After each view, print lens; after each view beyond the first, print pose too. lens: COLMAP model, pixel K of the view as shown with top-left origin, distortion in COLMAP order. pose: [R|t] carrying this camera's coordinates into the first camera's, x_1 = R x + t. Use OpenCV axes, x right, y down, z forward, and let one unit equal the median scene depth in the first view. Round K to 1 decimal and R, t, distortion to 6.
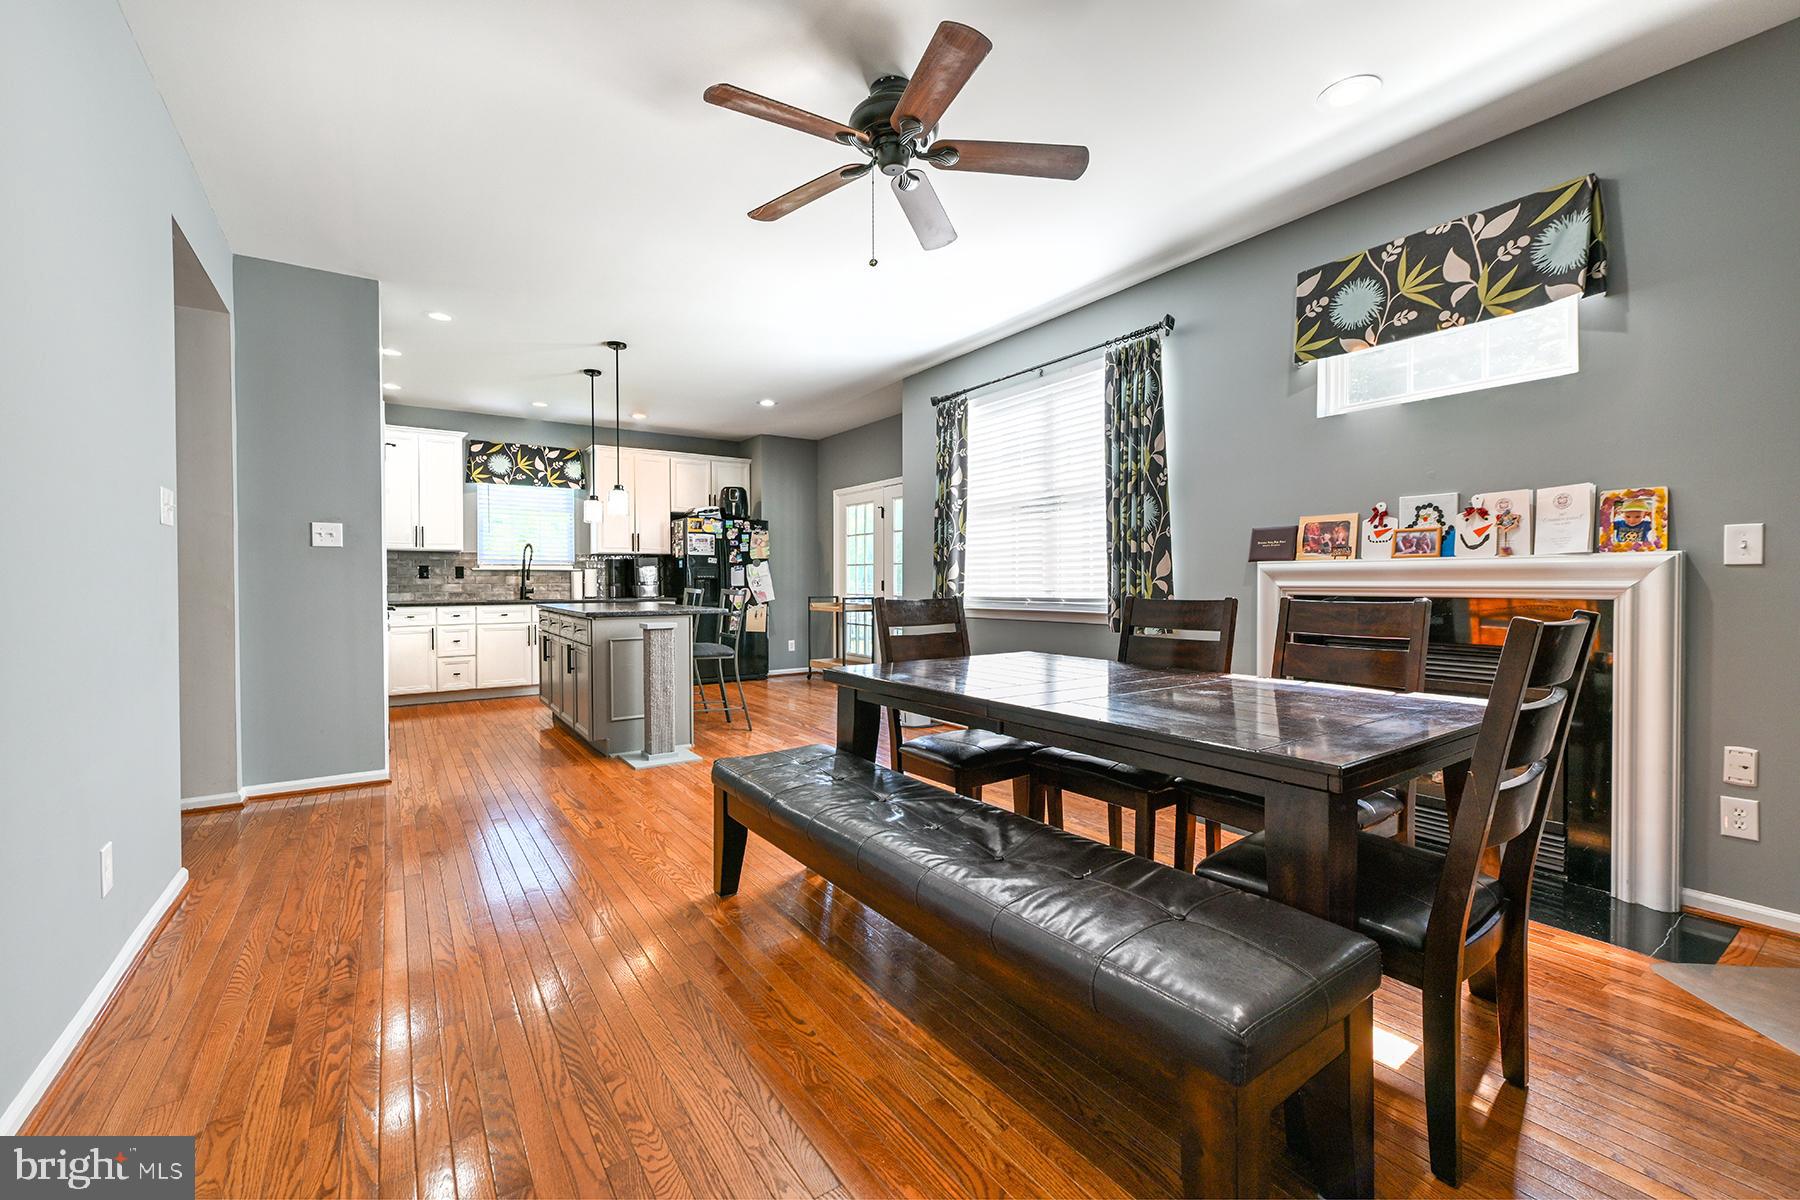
lens RADIAL K [[749.9, 0, 890.4], [0, 749.9, 589.3], [0, 0, 1]] dist [0.011717, 0.000120]
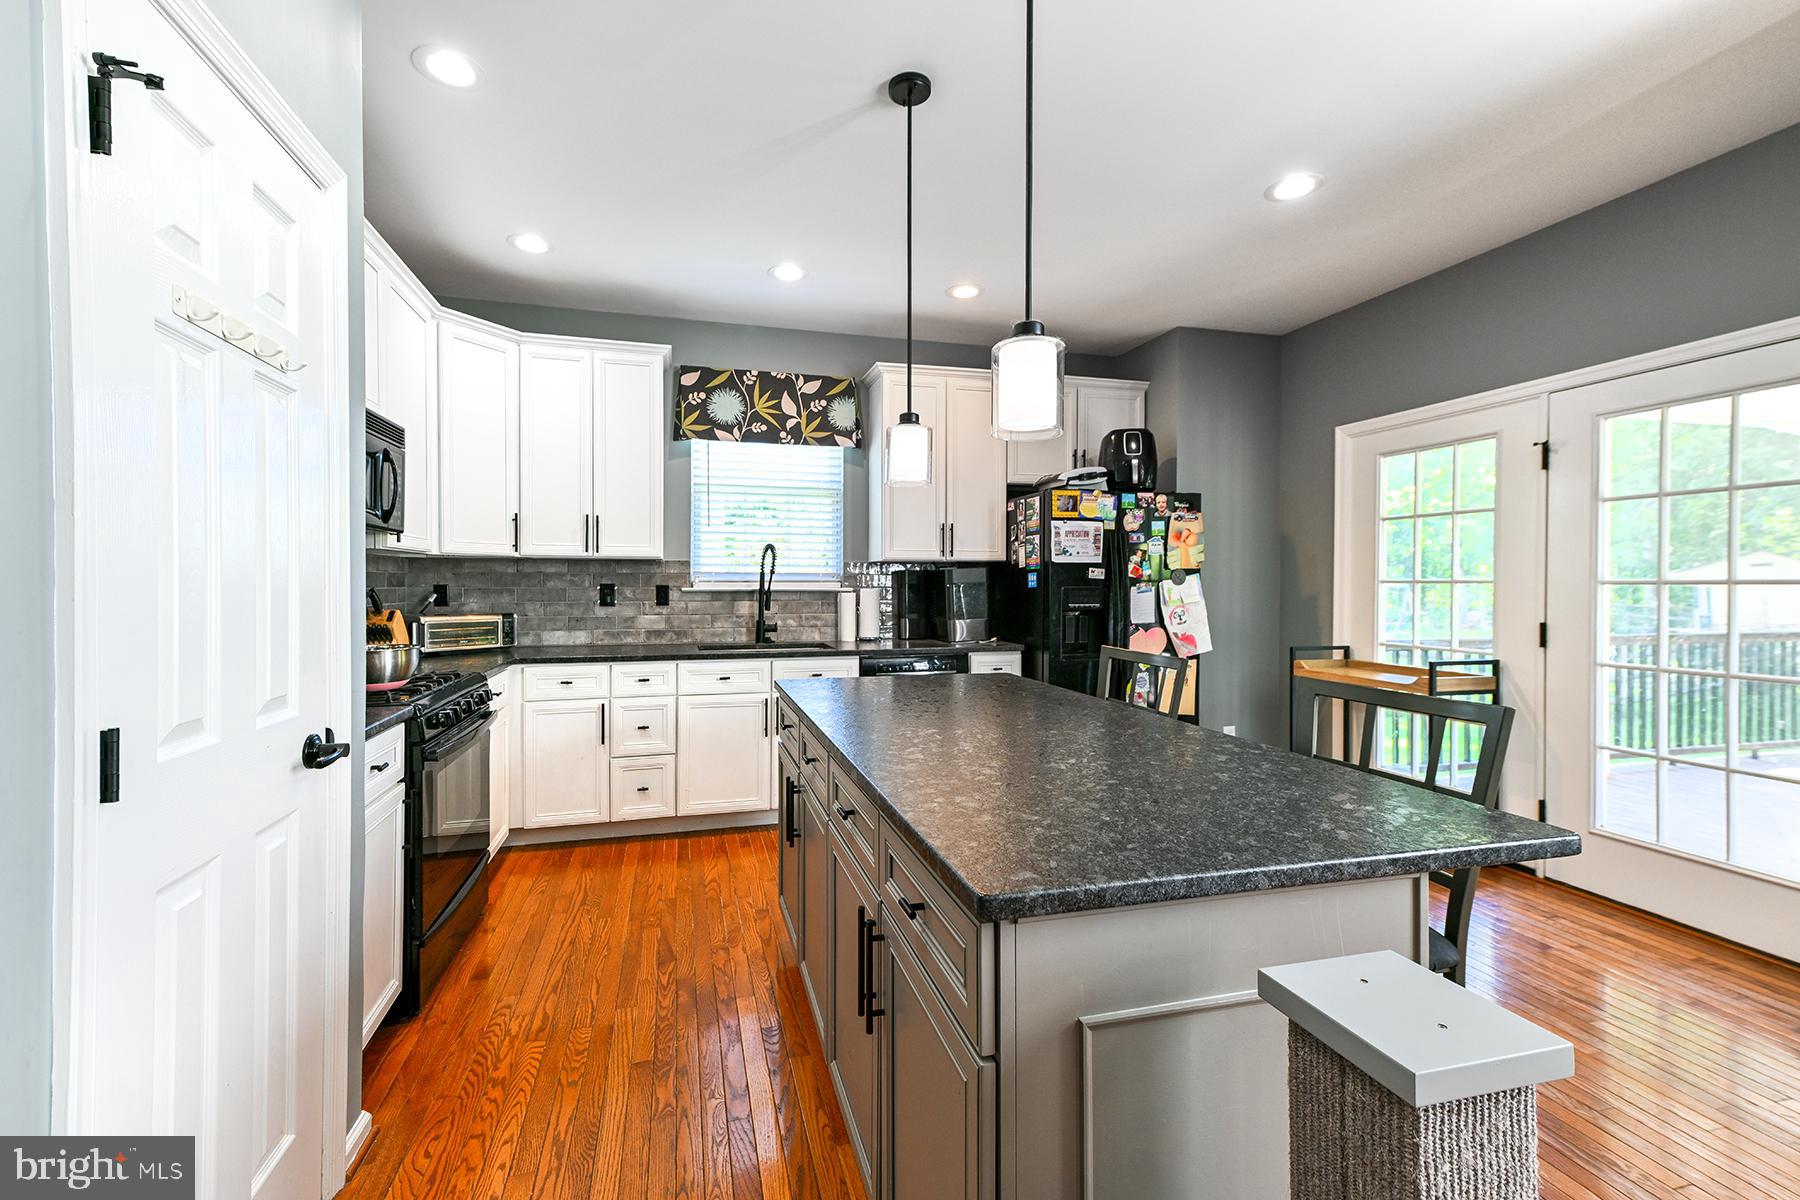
lens RADIAL K [[749.9, 0, 857.2], [0, 749.9, 586.8], [0, 0, 1]] dist [0.011717, 0.000120]
pose [[0.937850, 0.006277, -0.346984, -0.216166], [-0.008472, 0.999953, -0.004810, -0.025904], [0.346937, 0.007451, 0.937859, 0.477504]]
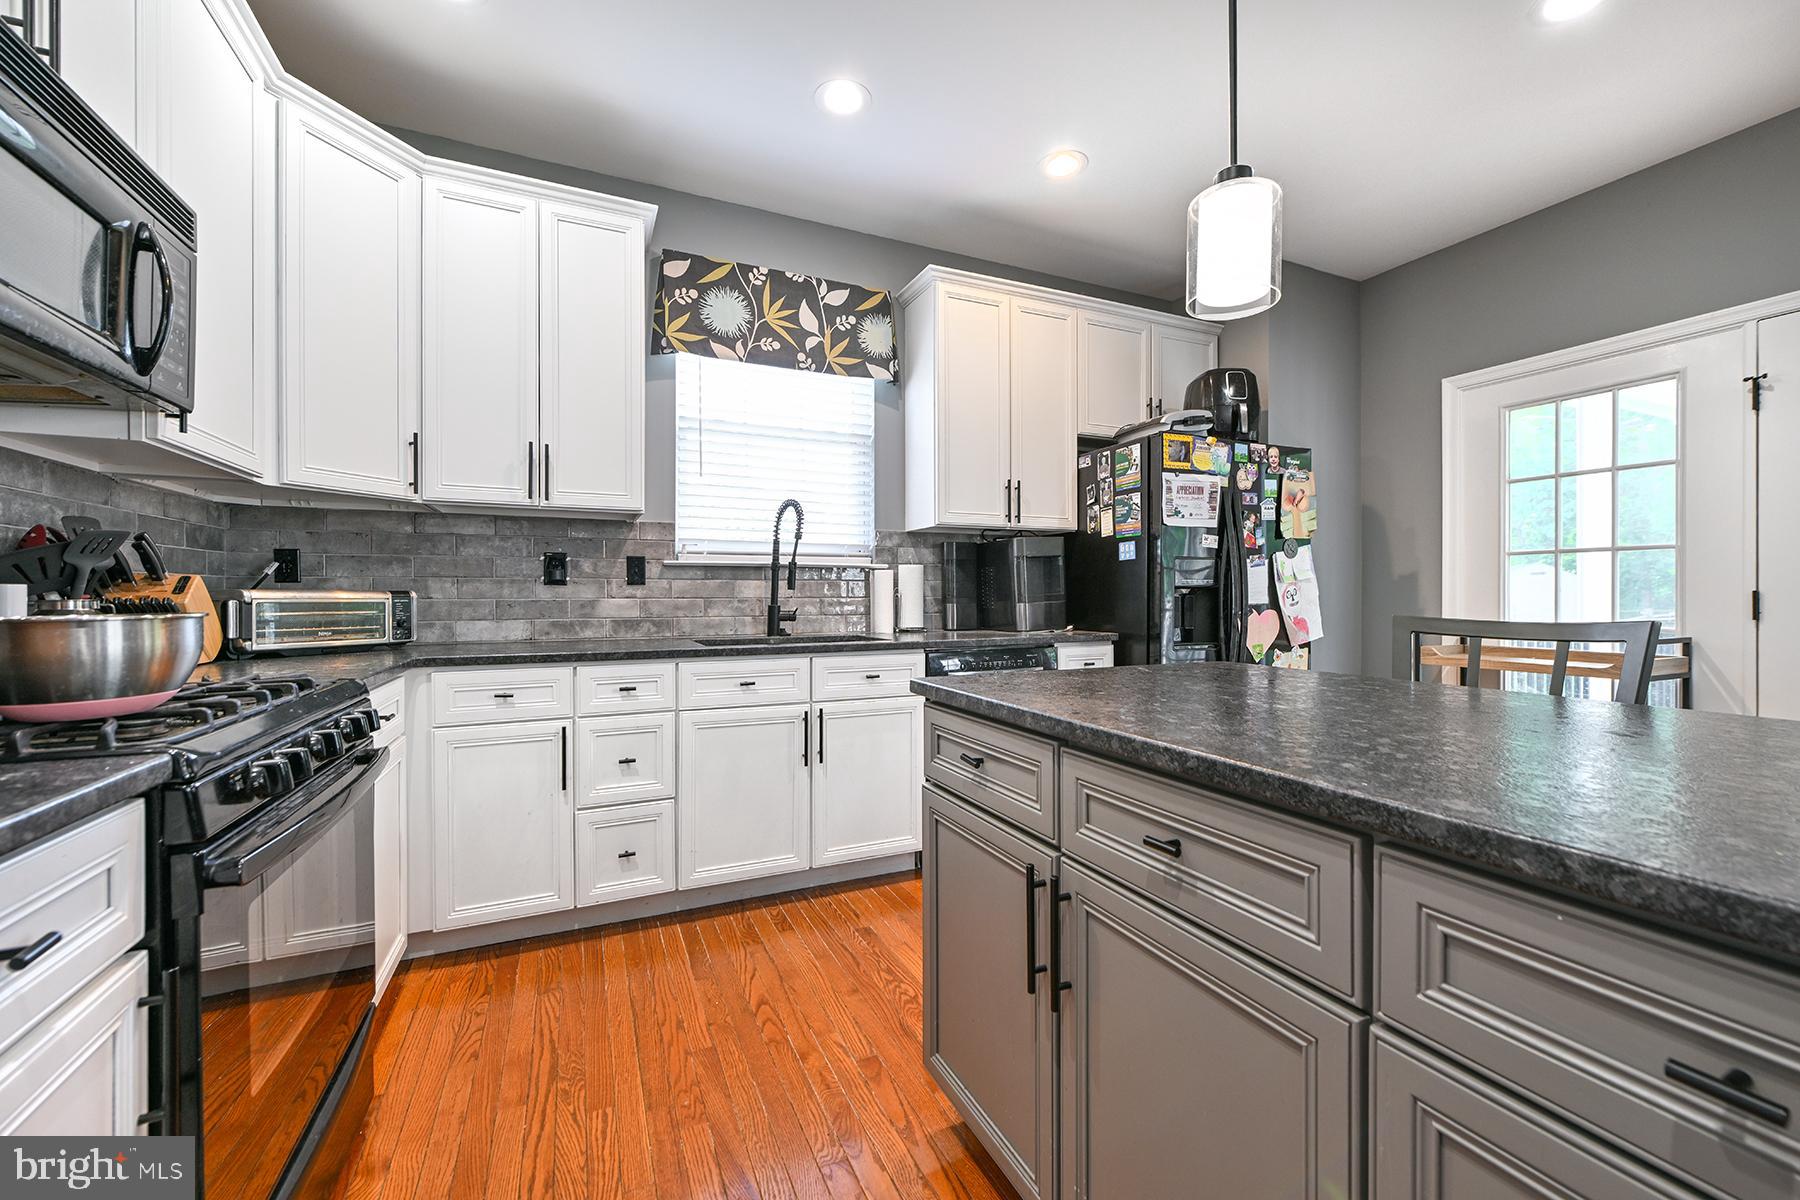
lens RADIAL K [[722.0, 0, 883.9], [0, 722.0, 596.0], [0, 0, 1]] dist [-0.006022, -0.000737]
pose [[0.982949, 0.000753, -0.183878, -0.343096], [-0.002747, 0.999940, -0.010590, -0.004461], [0.183859, 0.010915, 0.982892, 0.596790]]
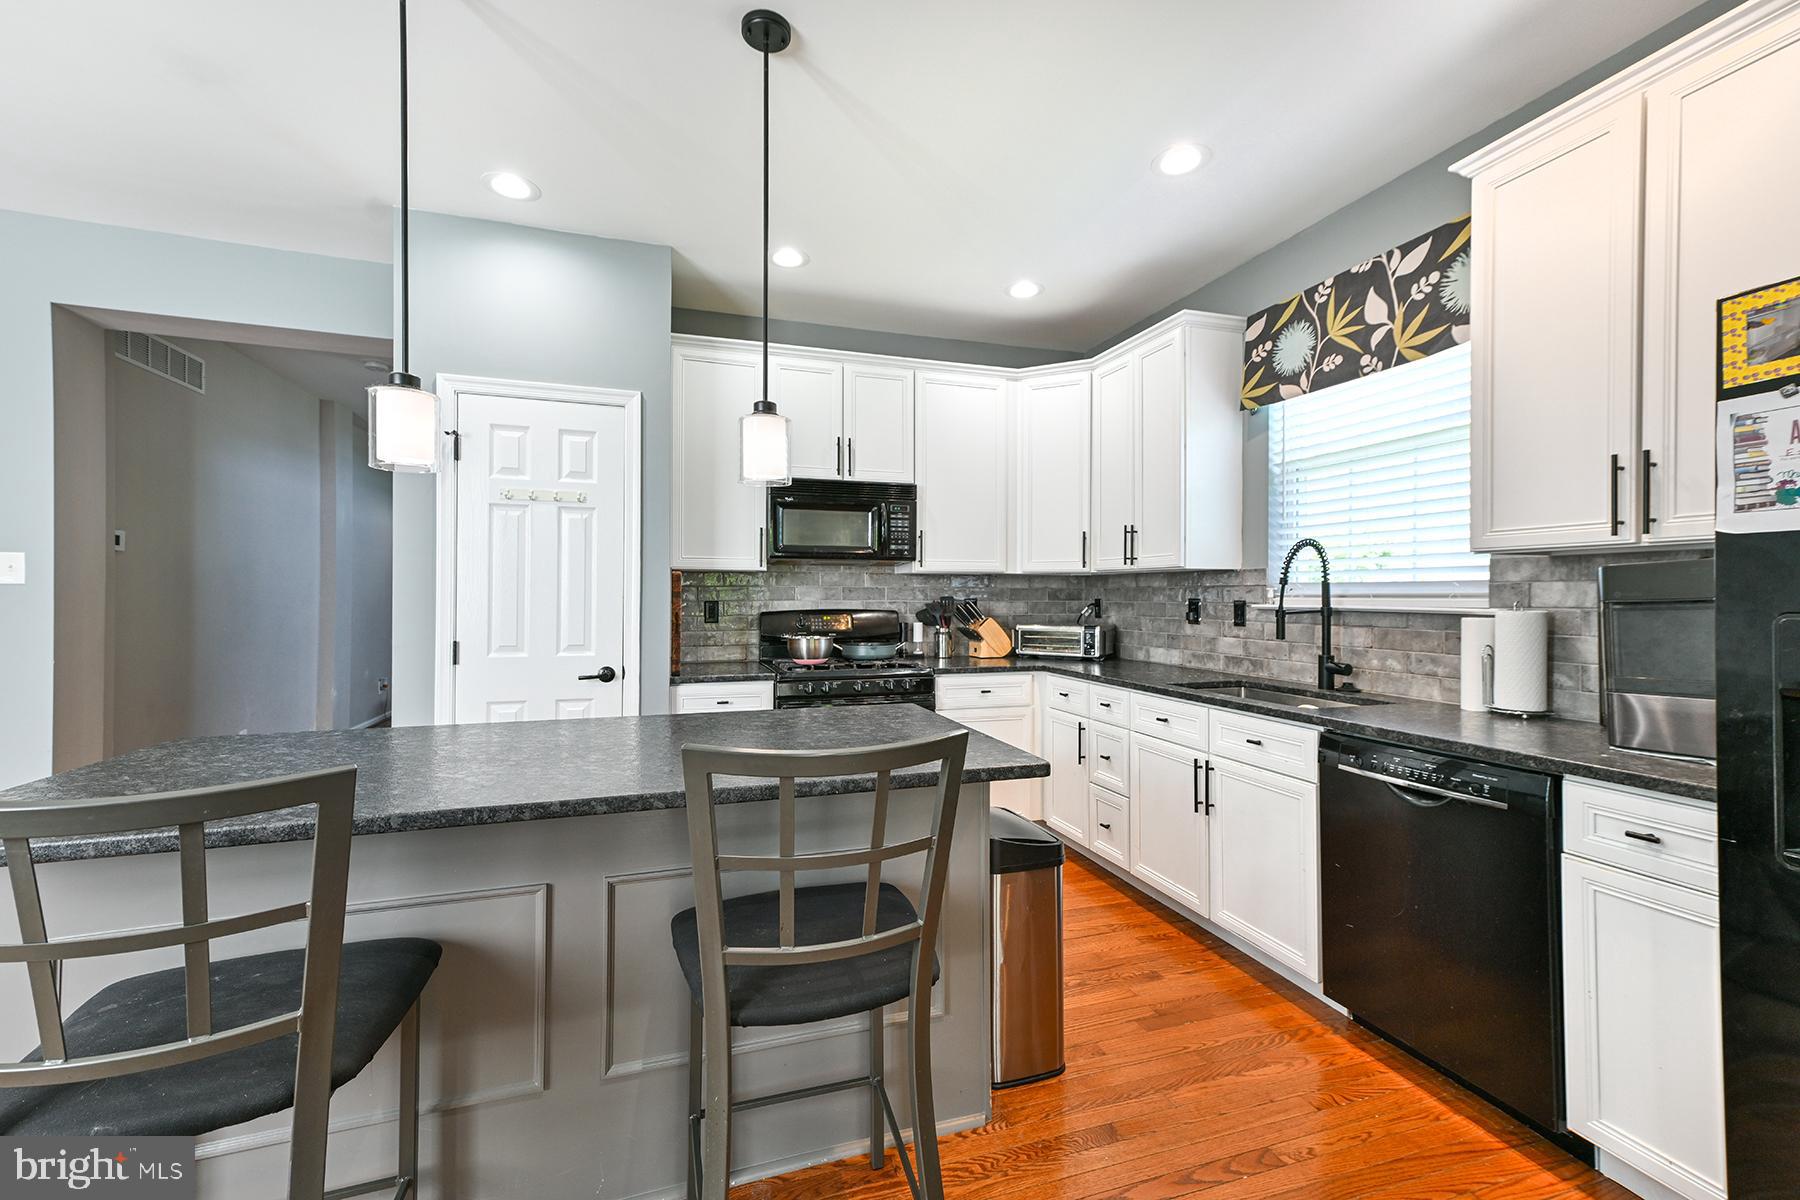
lens RADIAL K [[749.9, 0, 910.6], [0, 749.9, 592.7], [0, 0, 1]] dist [0.011717, 0.000120]
pose [[-0.282511, -0.001756, -0.959262, -0.068696], [-0.014762, 0.999888, 0.002518, -0.031378], [0.959150, 0.014872, -0.282505, 0.877942]]
